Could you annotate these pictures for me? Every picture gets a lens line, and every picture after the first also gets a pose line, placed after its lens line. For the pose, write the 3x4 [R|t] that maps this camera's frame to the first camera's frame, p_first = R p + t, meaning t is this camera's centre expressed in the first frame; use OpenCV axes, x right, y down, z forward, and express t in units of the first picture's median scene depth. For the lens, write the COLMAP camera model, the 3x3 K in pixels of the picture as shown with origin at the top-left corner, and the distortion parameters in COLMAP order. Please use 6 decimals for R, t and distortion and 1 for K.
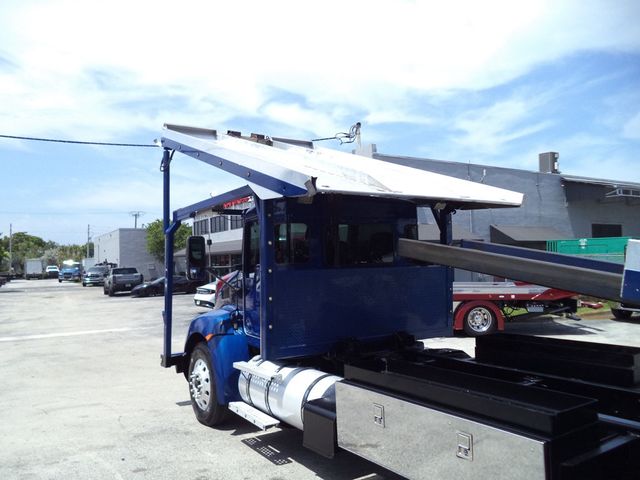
lens RADIAL K [[522.2, 0, 321.9], [0, 522.2, 236.4], [0, 0, 1]] dist [-0.024910, 0.003666]
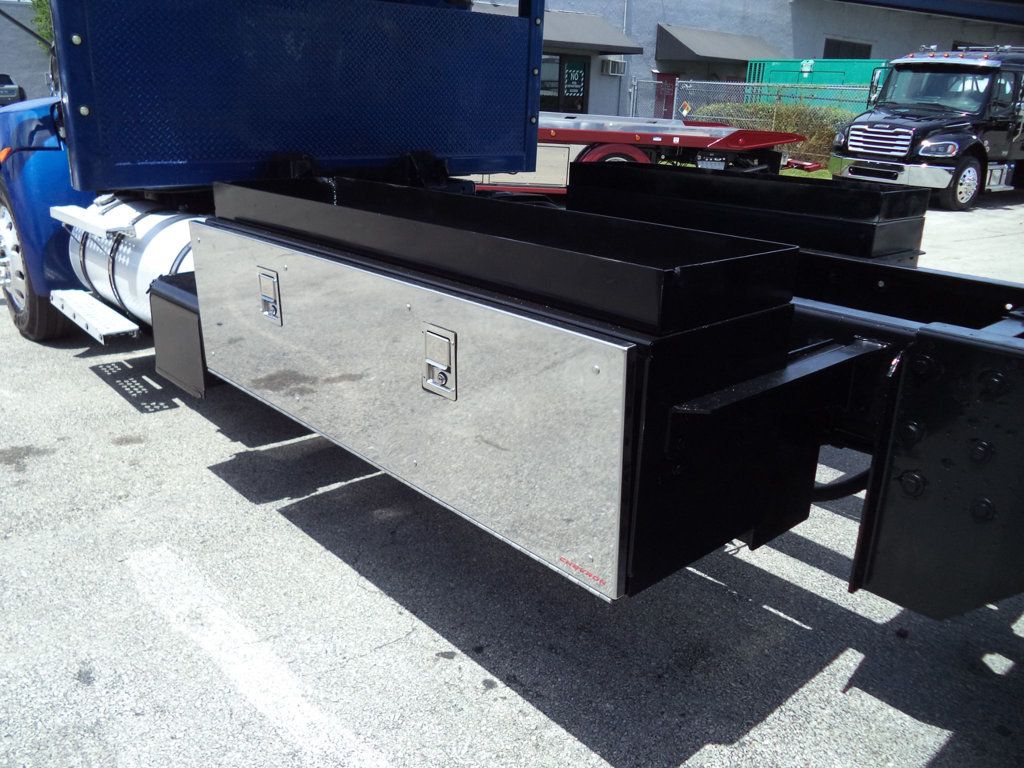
lens RADIAL K [[835.5, 0, 518.2], [0, 835.5, 391.4], [0, 0, 1]] dist [-0.024910, 0.003666]
pose [[0.986487, 0.001976, 0.163826, 0.029675], [-0.063599, 0.926134, 0.371794, 0.025271], [-0.150990, -0.377189, 0.913745, 0.056256]]
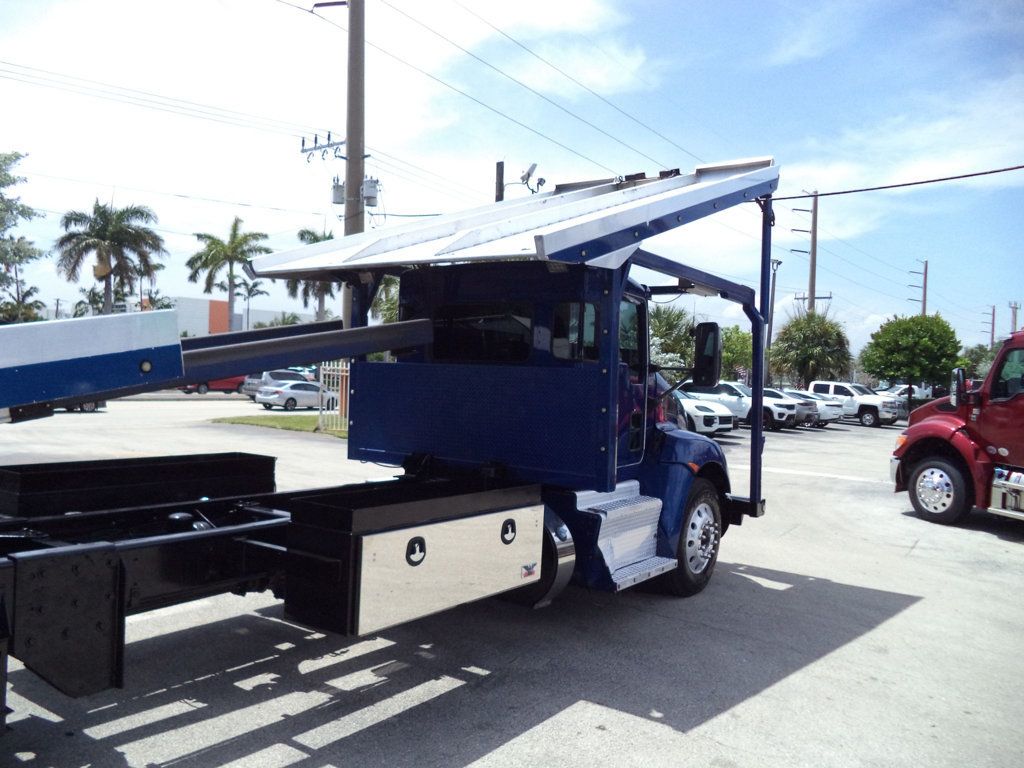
lens RADIAL K [[835.5, 0, 511.2], [0, 835.5, 395.9], [0, 0, 1]] dist [-0.024910, 0.003666]
pose [[0.383306, 0.066527, -0.921222, 0.290879], [-0.005498, 0.997549, 0.069751, 0.006039], [0.923605, -0.021671, 0.382733, 0.156247]]
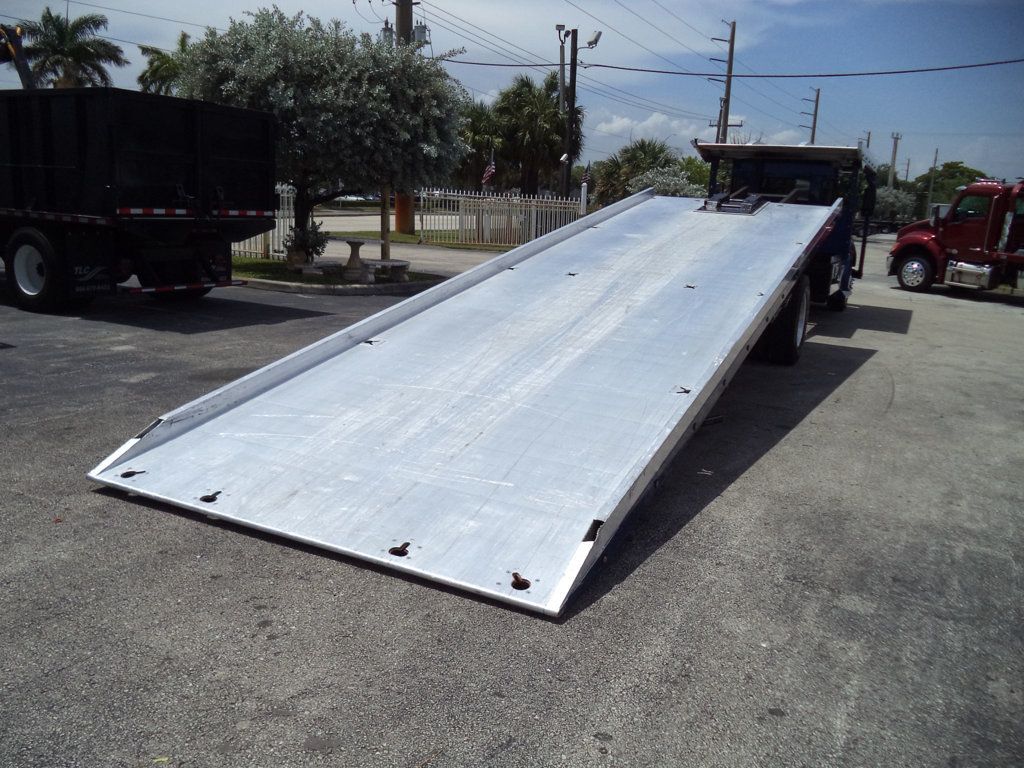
lens RADIAL K [[835.5, 0, 514.3], [0, 835.5, 385.1], [0, 0, 1]] dist [-0.024910, 0.003666]
pose [[0.513903, 0.239250, -0.823810, 0.486557], [-0.022172, 0.963705, 0.266047, -0.017976], [0.857562, -0.118456, 0.500556, -0.270274]]
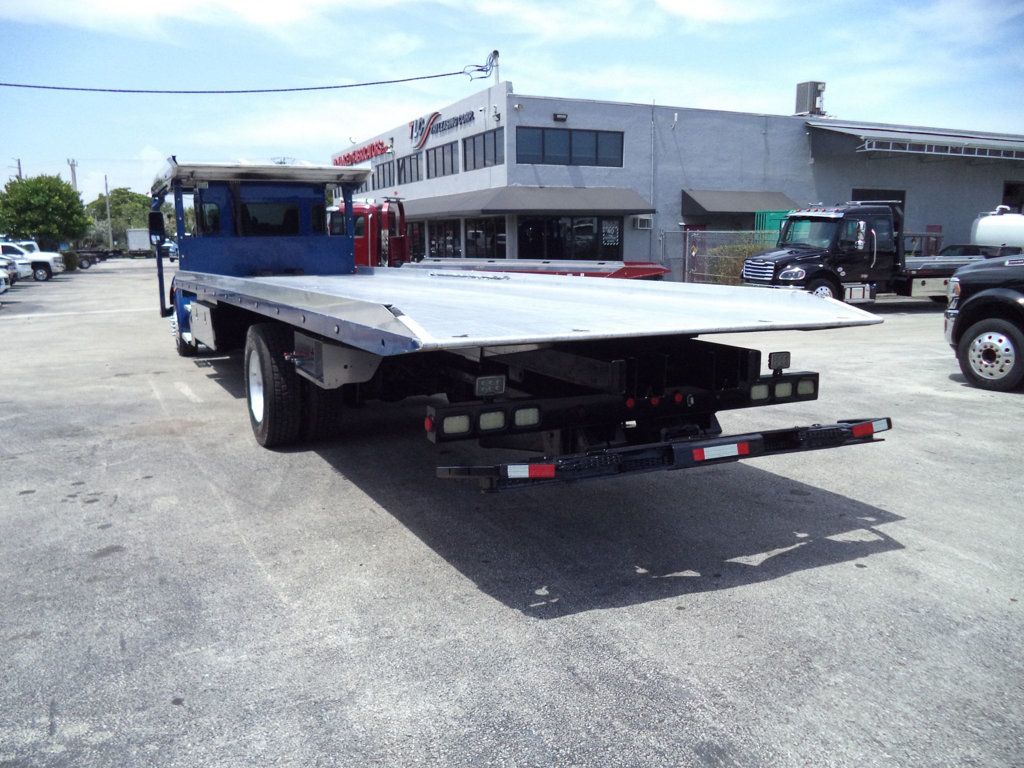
lens RADIAL K [[835.5, 0, 513.8], [0, 835.5, 378.7], [0, 0, 1]] dist [-0.024910, 0.003666]
pose [[0.994786, 0.031385, -0.097040, 0.237829], [-0.009923, 0.976745, 0.214176, -0.012299], [0.101505, -0.212096, 0.971963, -0.283465]]
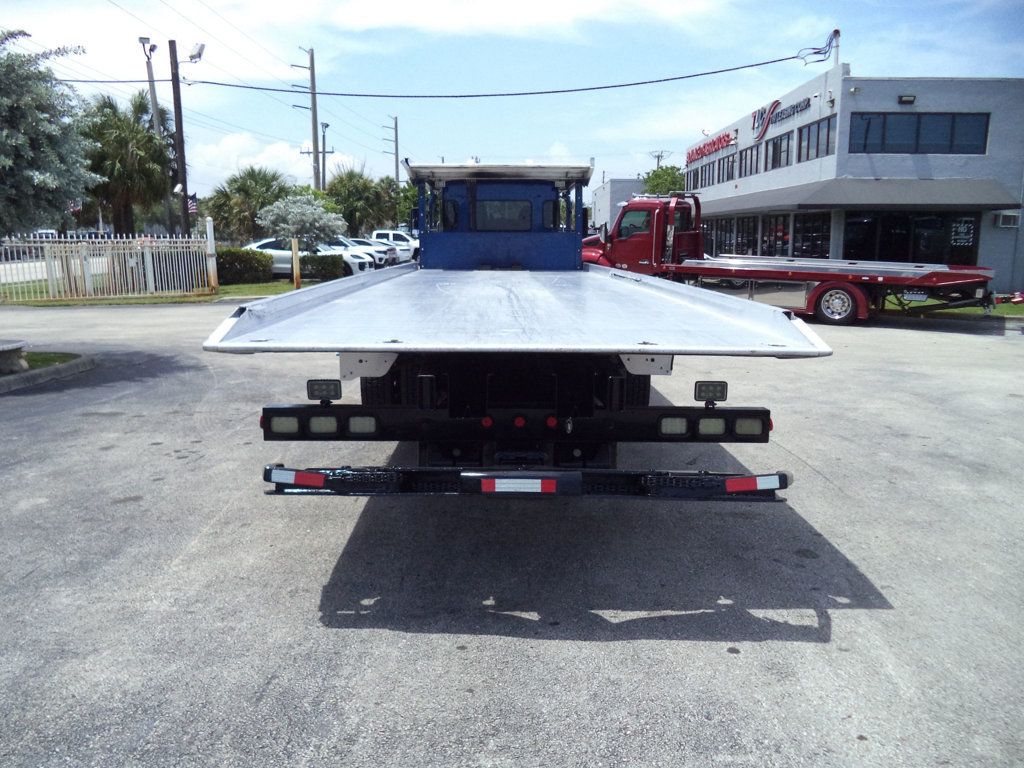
lens RADIAL K [[835.5, 0, 514.1], [0, 835.5, 382.8], [0, 0, 1]] dist [-0.024910, 0.003666]
pose [[0.851810, 0.116563, -0.510718, 0.336298], [0.003695, 0.973568, 0.228365, -0.015115], [0.523838, -0.196411, 0.828865, -0.241652]]
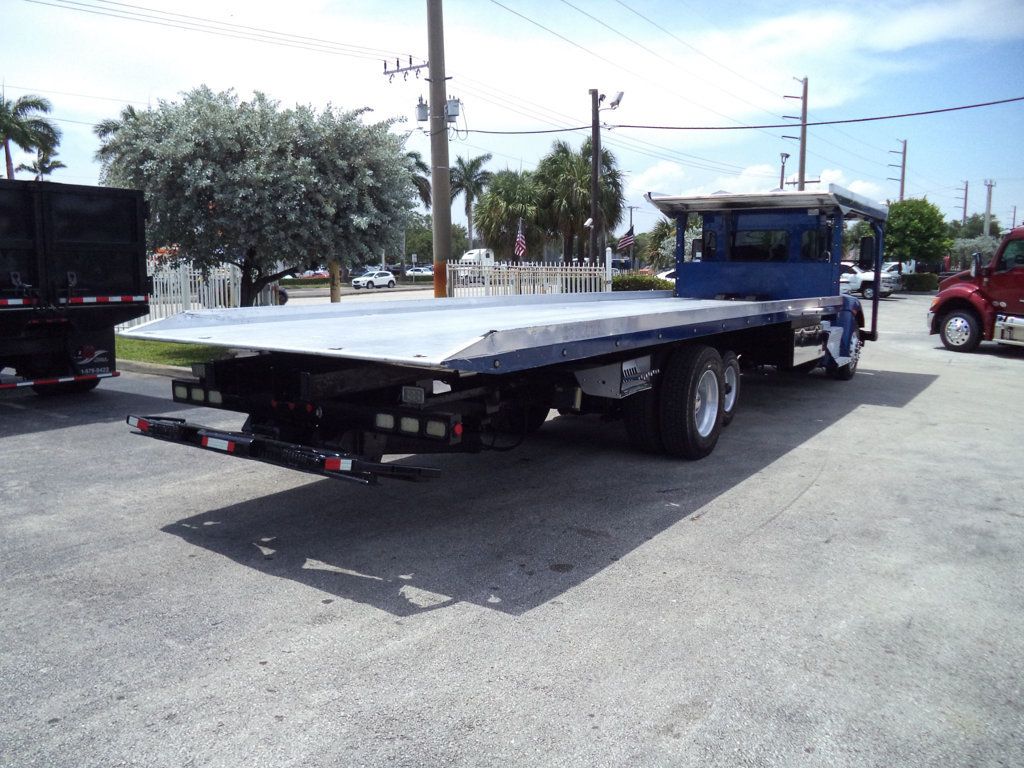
lens RADIAL K [[835.5, 0, 515.7], [0, 835.5, 388.4], [0, 0, 1]] dist [-0.024910, 0.003666]
pose [[0.420118, 0.161229, -0.893032, 0.473954], [0.028704, 0.981237, 0.190657, -0.013111], [0.907015, -0.105732, 0.407607, -0.136499]]
